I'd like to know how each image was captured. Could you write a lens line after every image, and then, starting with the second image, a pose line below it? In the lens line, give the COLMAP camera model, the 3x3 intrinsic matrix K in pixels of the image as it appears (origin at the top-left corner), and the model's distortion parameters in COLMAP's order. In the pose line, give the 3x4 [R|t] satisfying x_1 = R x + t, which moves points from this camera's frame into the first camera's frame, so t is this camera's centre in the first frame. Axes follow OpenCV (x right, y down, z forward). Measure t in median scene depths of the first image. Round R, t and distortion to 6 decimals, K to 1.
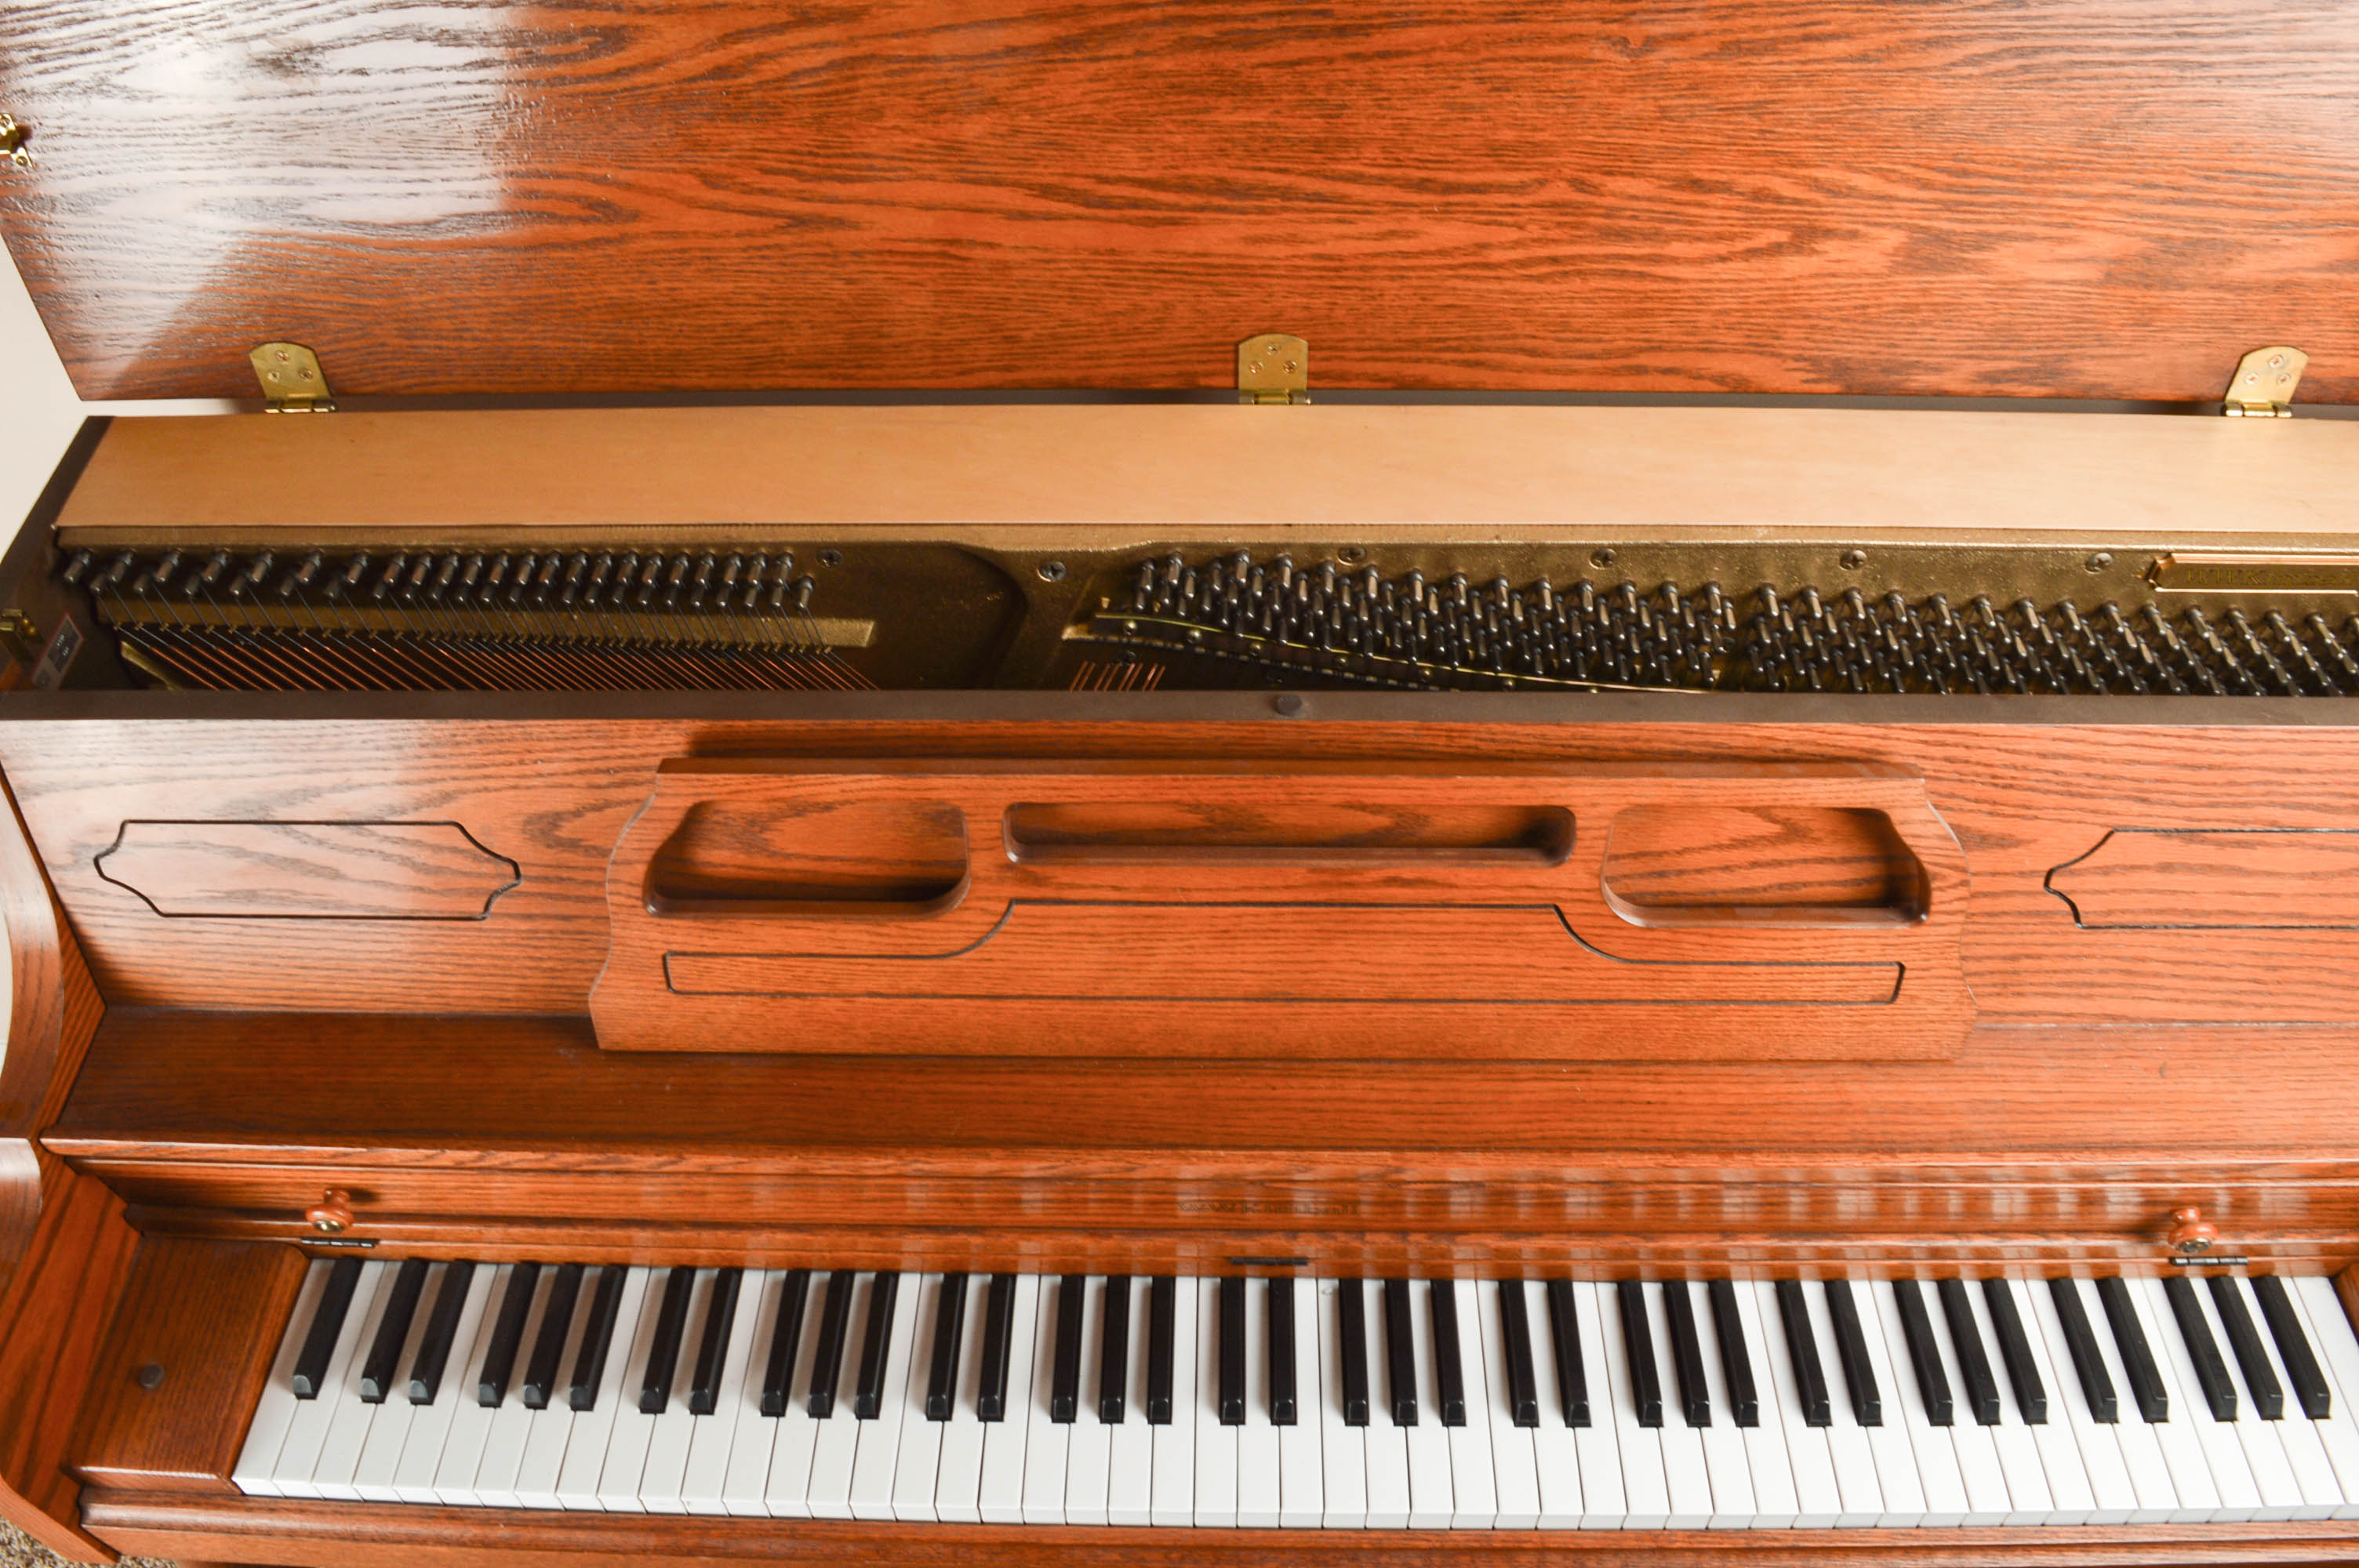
lens RADIAL K [[1865.3, 0, 1179.5], [0, 1865.3, 784.0], [0, 0, 1]] dist [-0.077857, -0.000585]
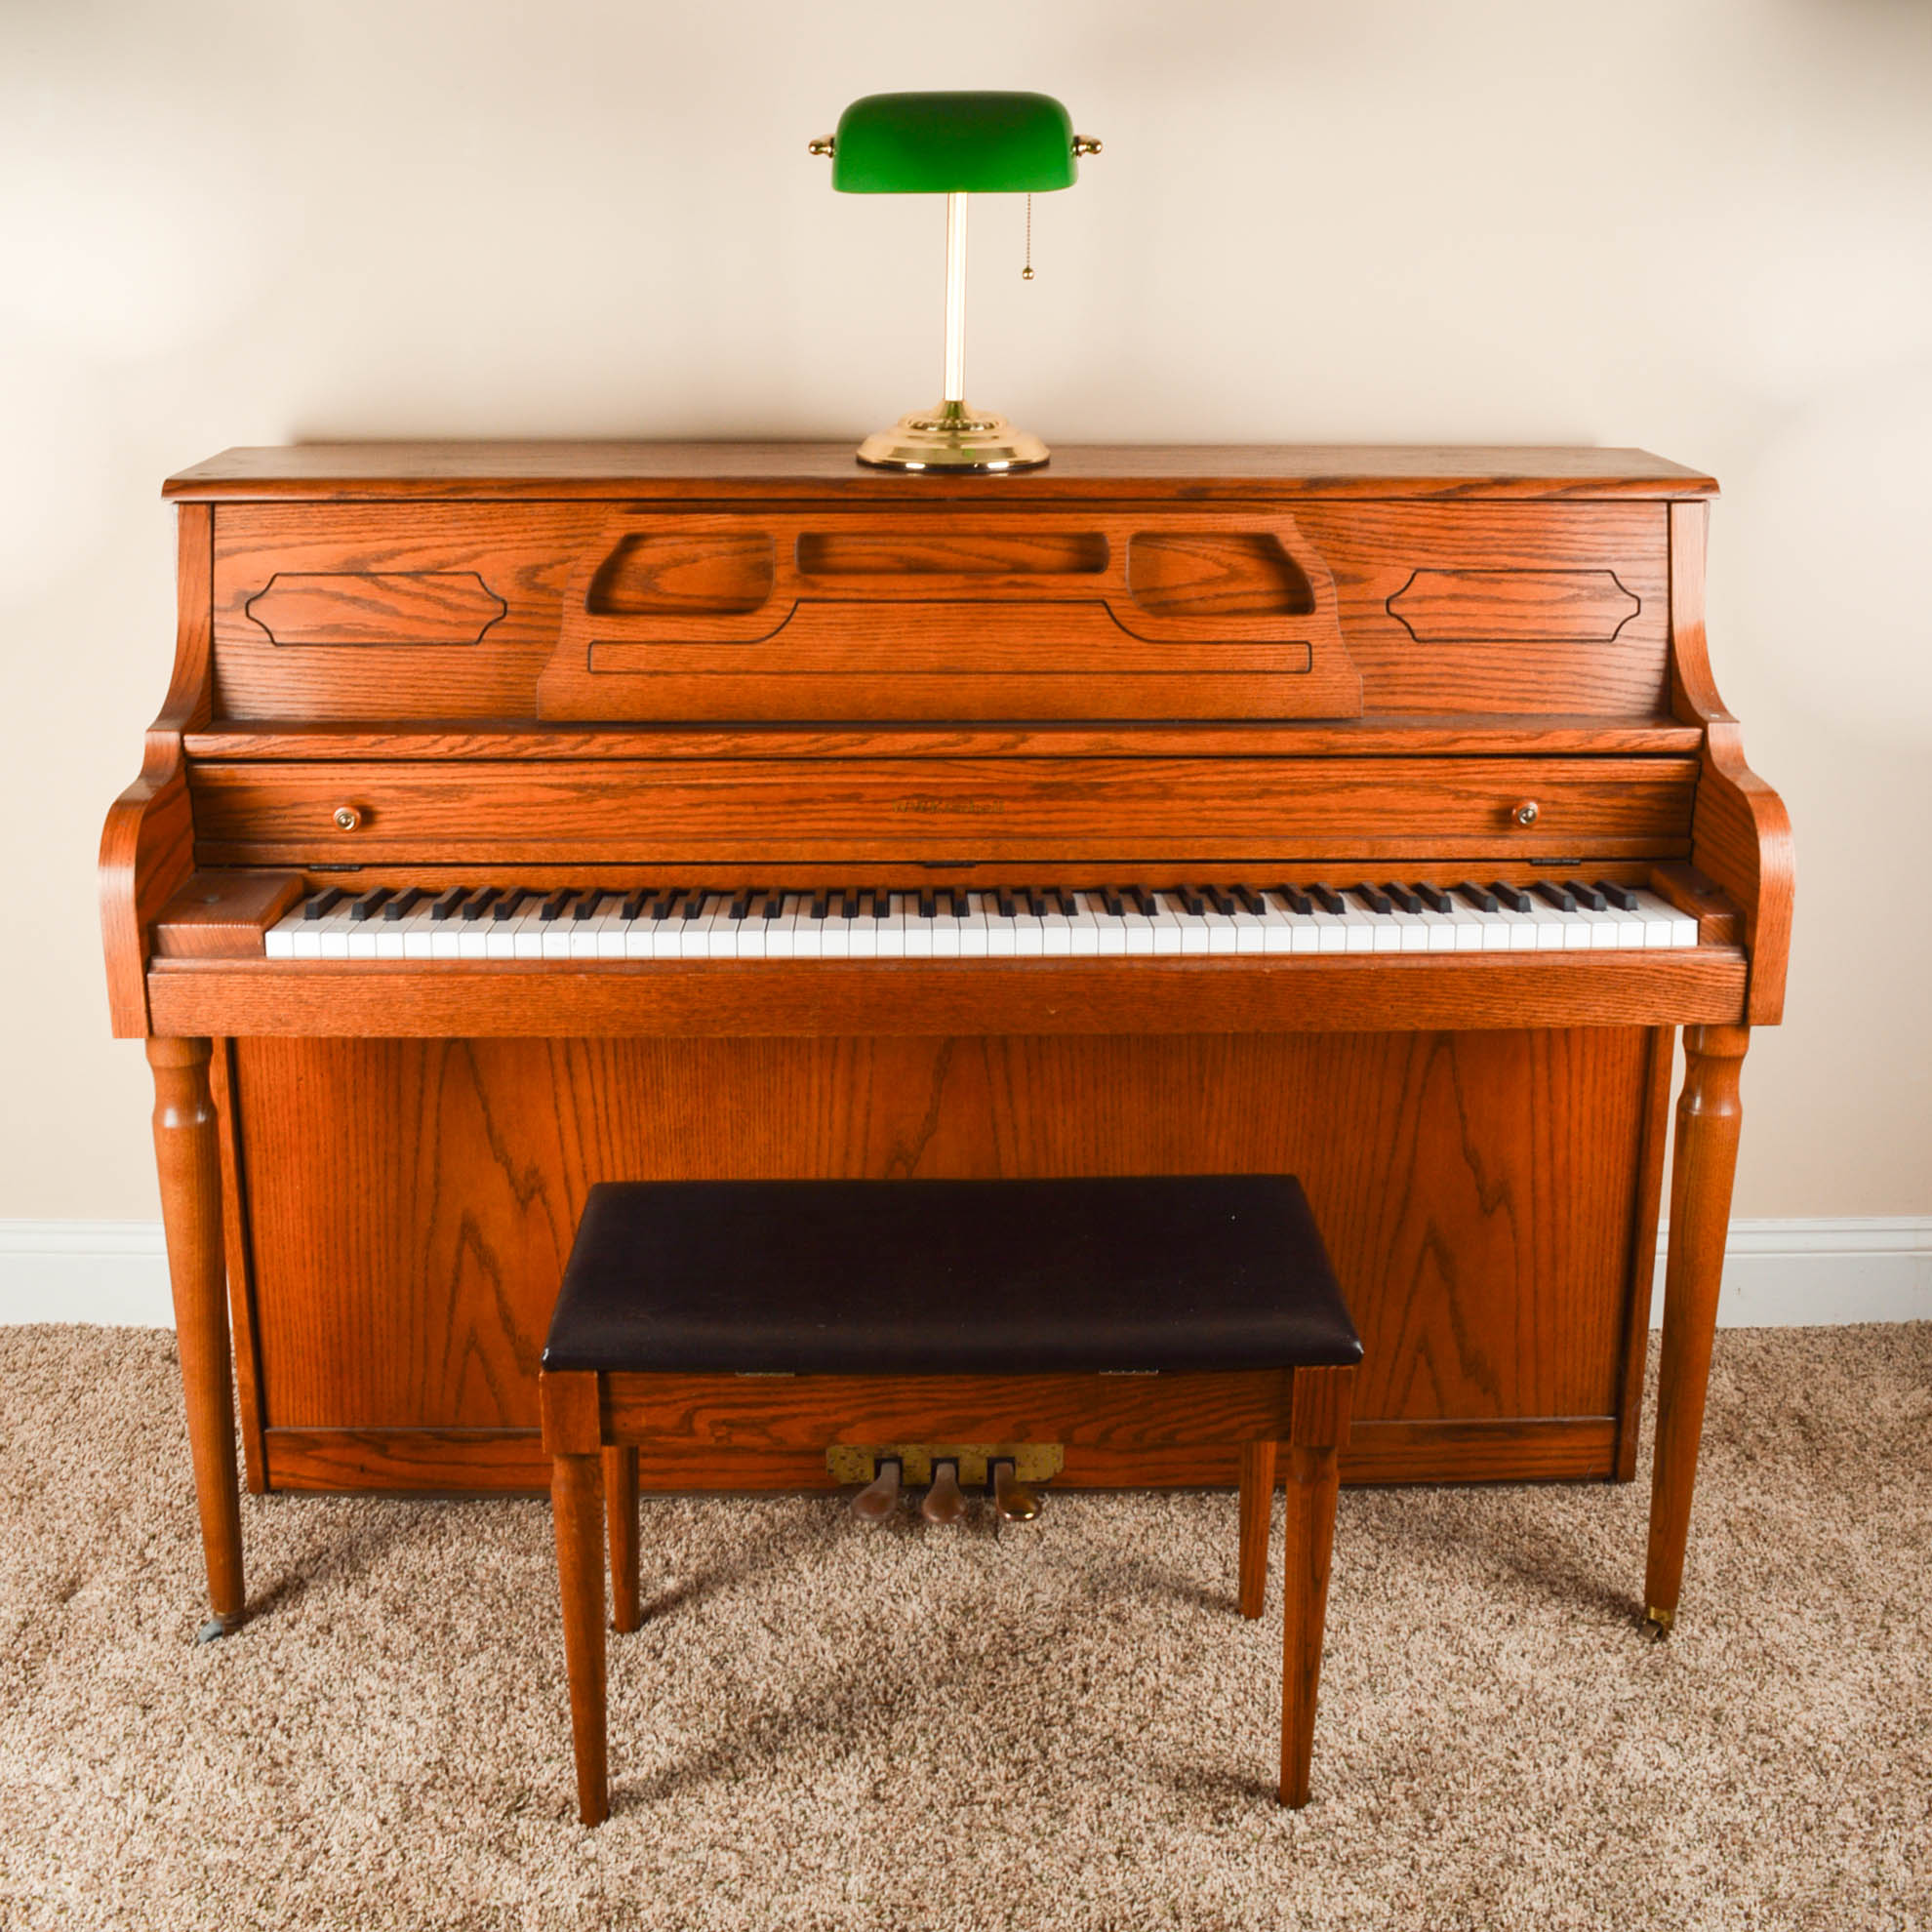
lens RADIAL K [[2337.4, 0, 962.0], [0, 2337.4, 832.3], [0, 0, 1]] dist [-0.063798, -0.055575]
pose [[0.998737, 0.004029, 0.050079, -0.043394], [0.024667, 0.829049, -0.558632, 1.456741], [-0.043769, 0.559162, 0.827903, -0.702549]]
